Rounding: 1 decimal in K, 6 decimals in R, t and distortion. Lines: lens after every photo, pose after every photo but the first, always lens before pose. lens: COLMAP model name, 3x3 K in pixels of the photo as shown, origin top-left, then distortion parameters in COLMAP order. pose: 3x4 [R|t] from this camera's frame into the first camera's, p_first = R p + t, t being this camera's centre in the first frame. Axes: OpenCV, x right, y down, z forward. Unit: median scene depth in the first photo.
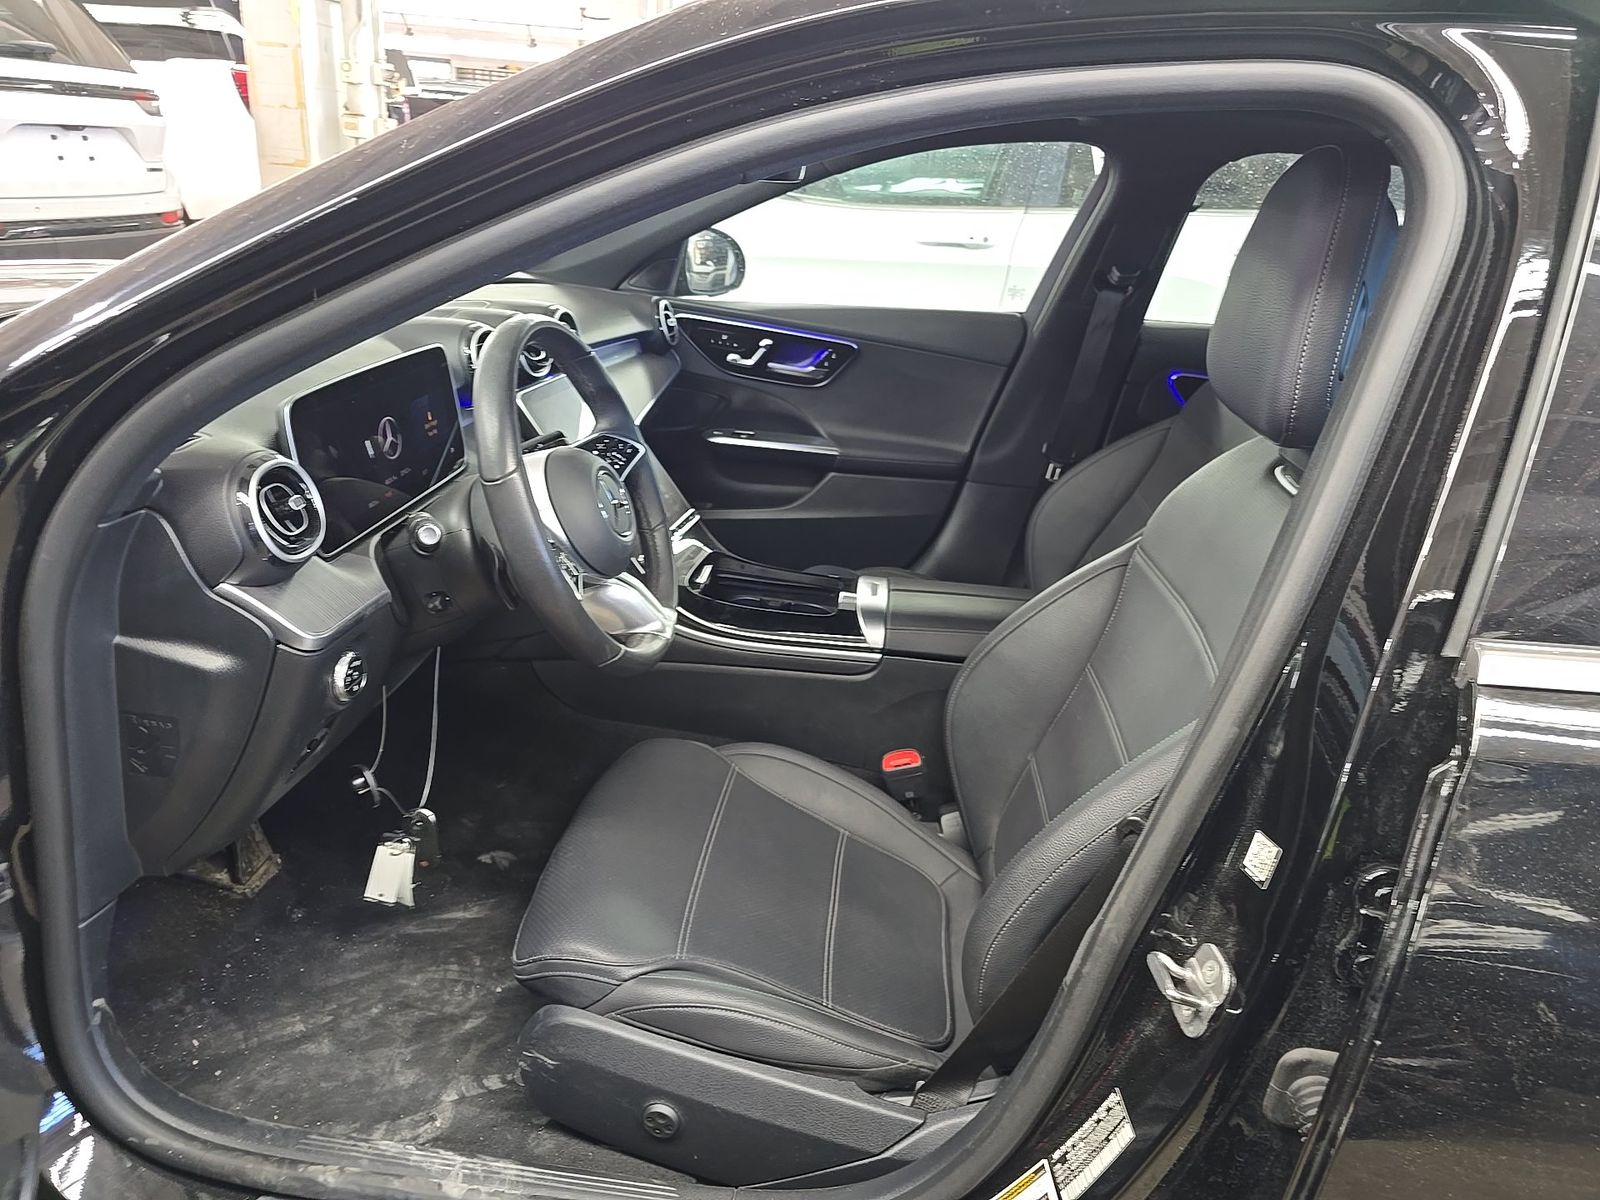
lens RADIAL K [[1062.4, 0, 797.7], [0, 1062.4, 591.8], [0, 0, 1]] dist [0.015751, -0.011276]
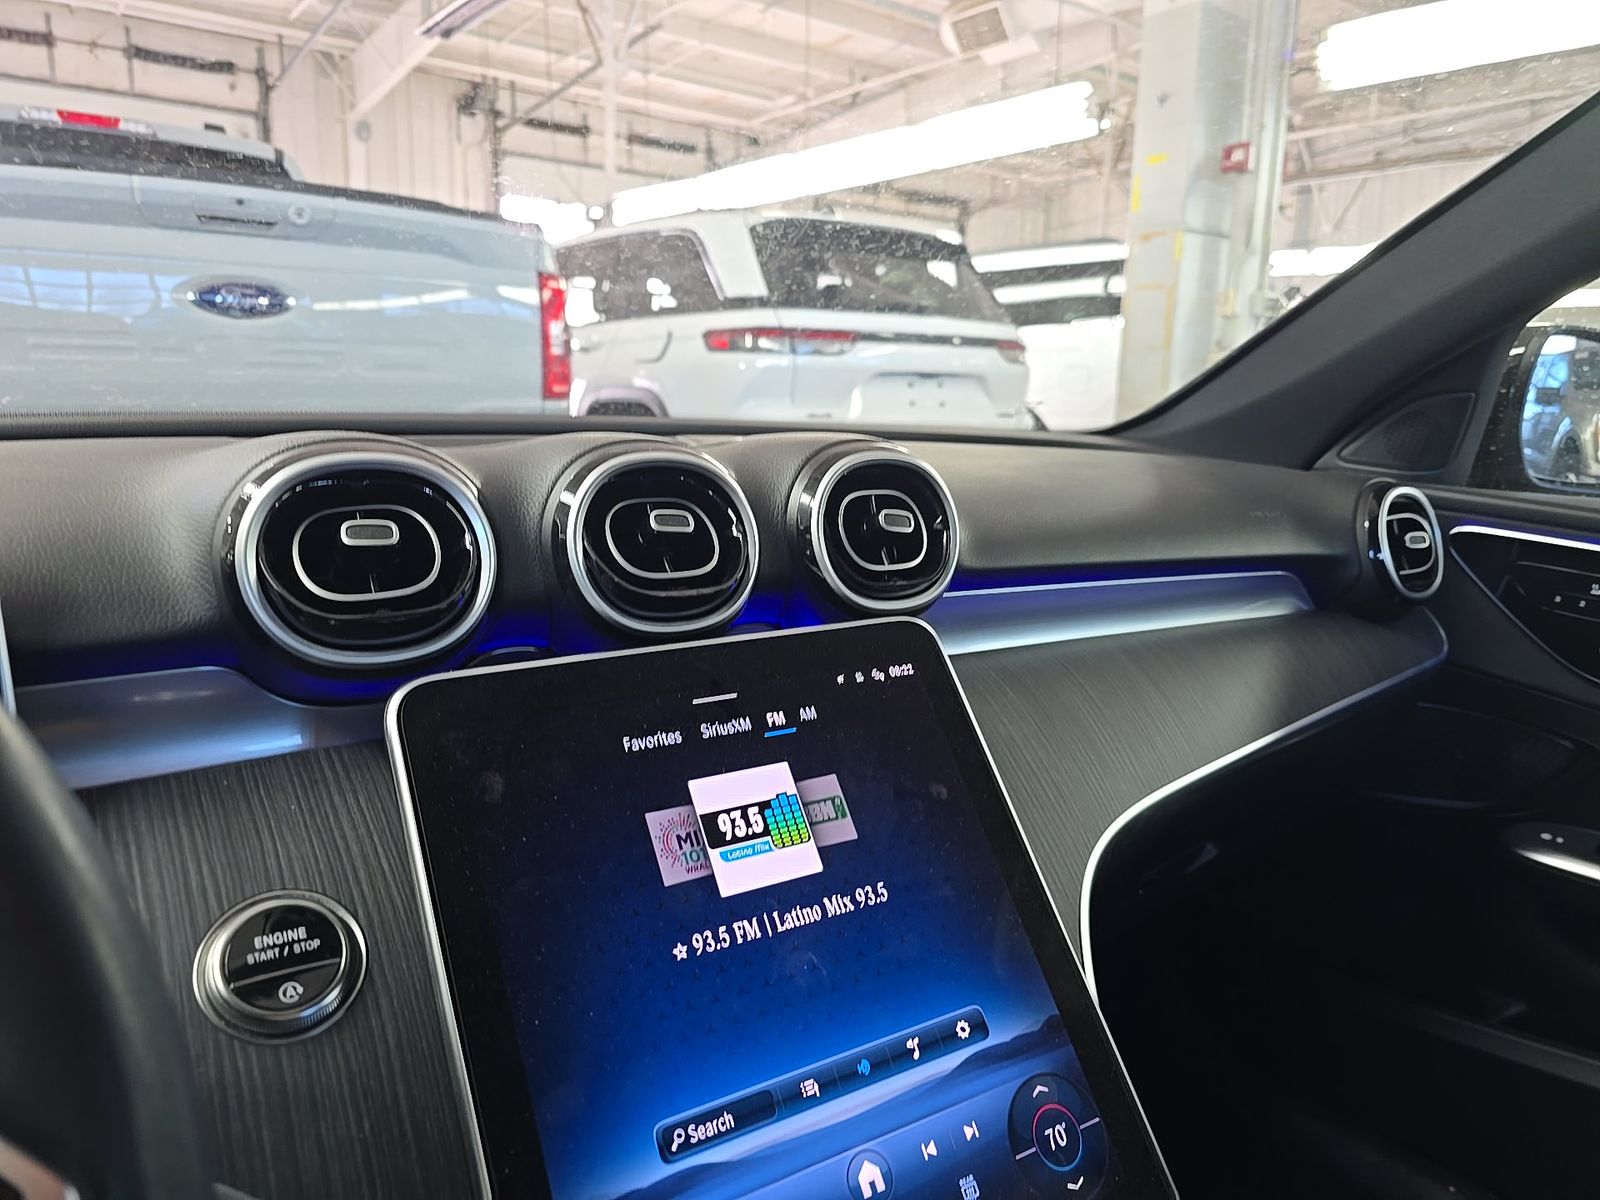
lens RADIAL K [[1062.4, 0, 799.4], [0, 1062.4, 596.9], [0, 0, 1]] dist [0.015751, -0.011276]
pose [[0.686137, 0.062753, -0.724761, 0.002380], [-0.228081, 0.964597, -0.132407, -0.060751], [0.690793, 0.256154, 0.676158, 0.270648]]
